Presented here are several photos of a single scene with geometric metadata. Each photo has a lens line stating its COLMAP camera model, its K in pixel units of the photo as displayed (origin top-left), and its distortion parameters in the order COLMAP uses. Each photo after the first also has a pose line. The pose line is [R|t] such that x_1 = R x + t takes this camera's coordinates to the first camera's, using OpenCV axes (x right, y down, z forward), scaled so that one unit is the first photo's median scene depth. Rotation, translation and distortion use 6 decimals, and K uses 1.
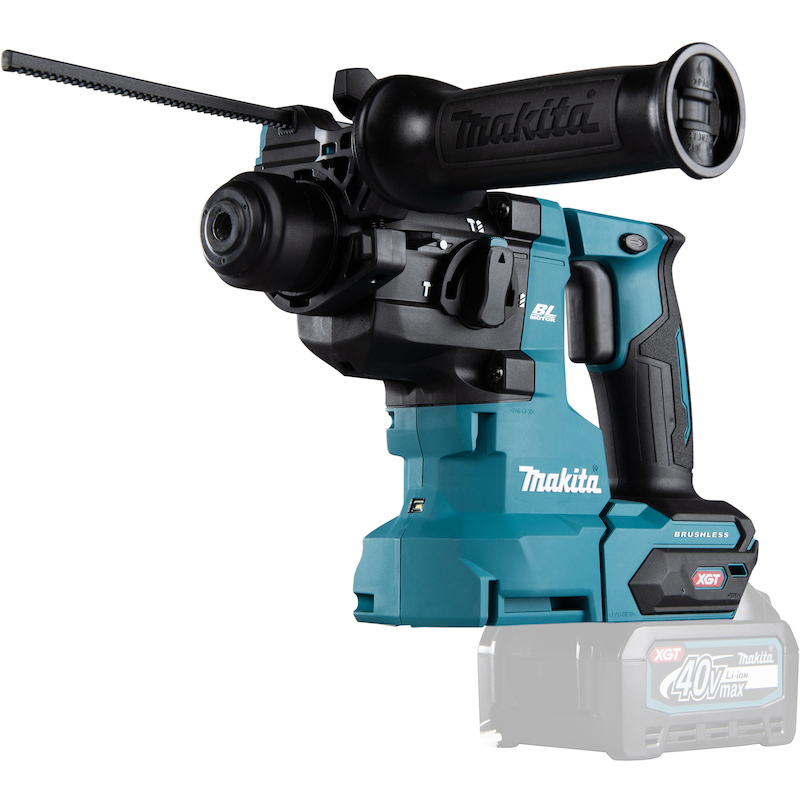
lens RADIAL K [[2043.7, 0, 400.4], [0, 2043.7, 373.0], [0, 0, 1]] dist [0.016873, 0.245427]
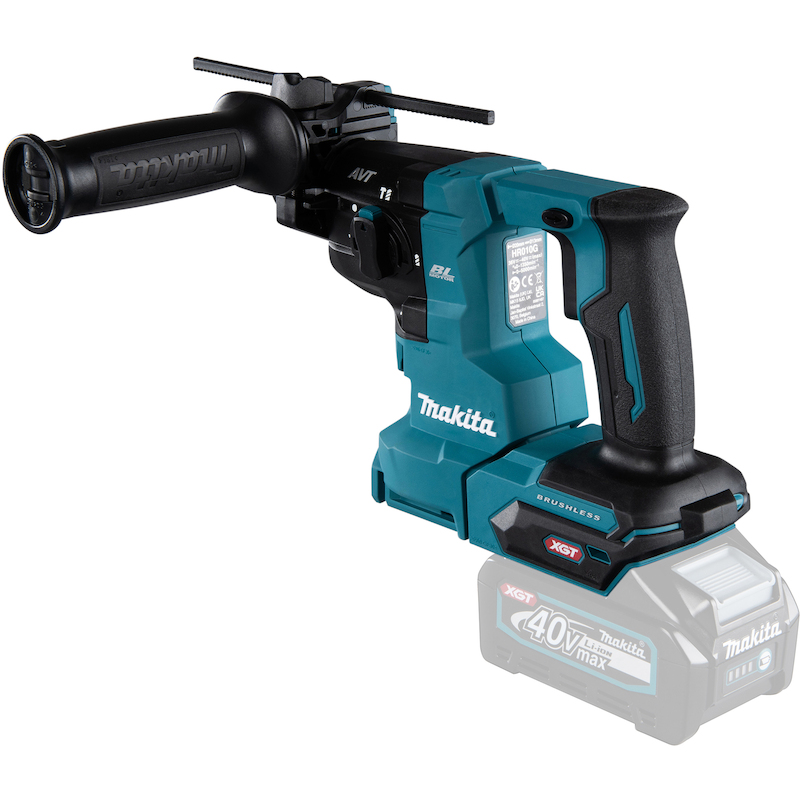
lens RADIAL K [[2043.7, 0, 400.4], [0, 2043.7, 373.0], [0, 0, 1]] dist [0.016873, 0.245427]
pose [[-0.039014, 0.283707, -0.958117, 1.143942], [0.072716, 0.957111, 0.280449, -0.288213], [0.996589, -0.058729, -0.057971, 0.993693]]
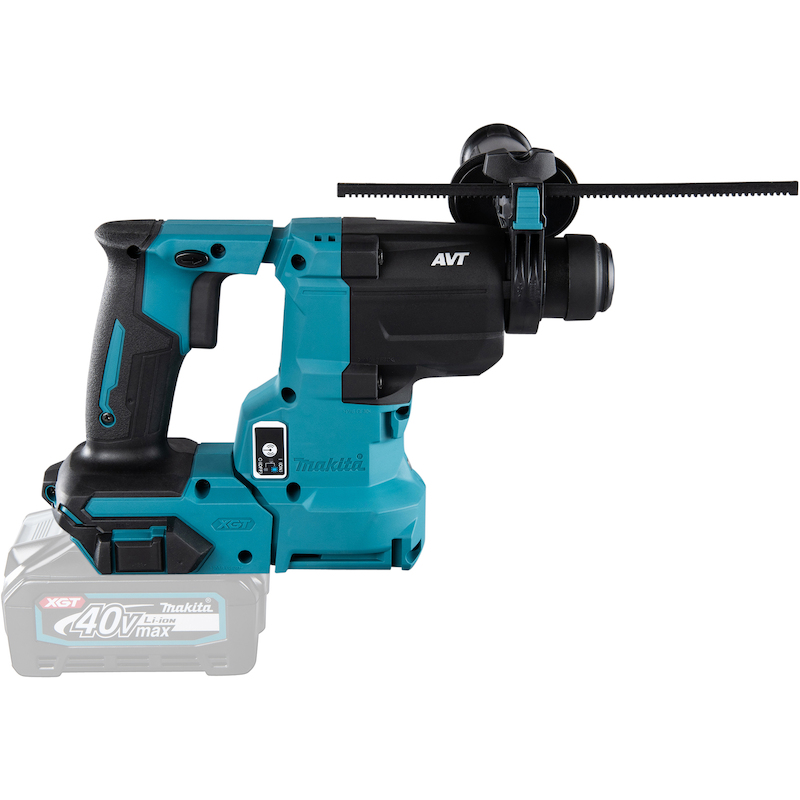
lens RADIAL K [[2043.7, 0, 400.4], [0, 2043.7, 373.0], [0, 0, 1]] dist [0.016873, 0.245427]
pose [[0.723510, 0.190883, -0.663398, 1.050690], [0.061004, 0.939569, 0.336880, -0.387465], [0.687613, -0.284206, 0.668143, 0.353679]]
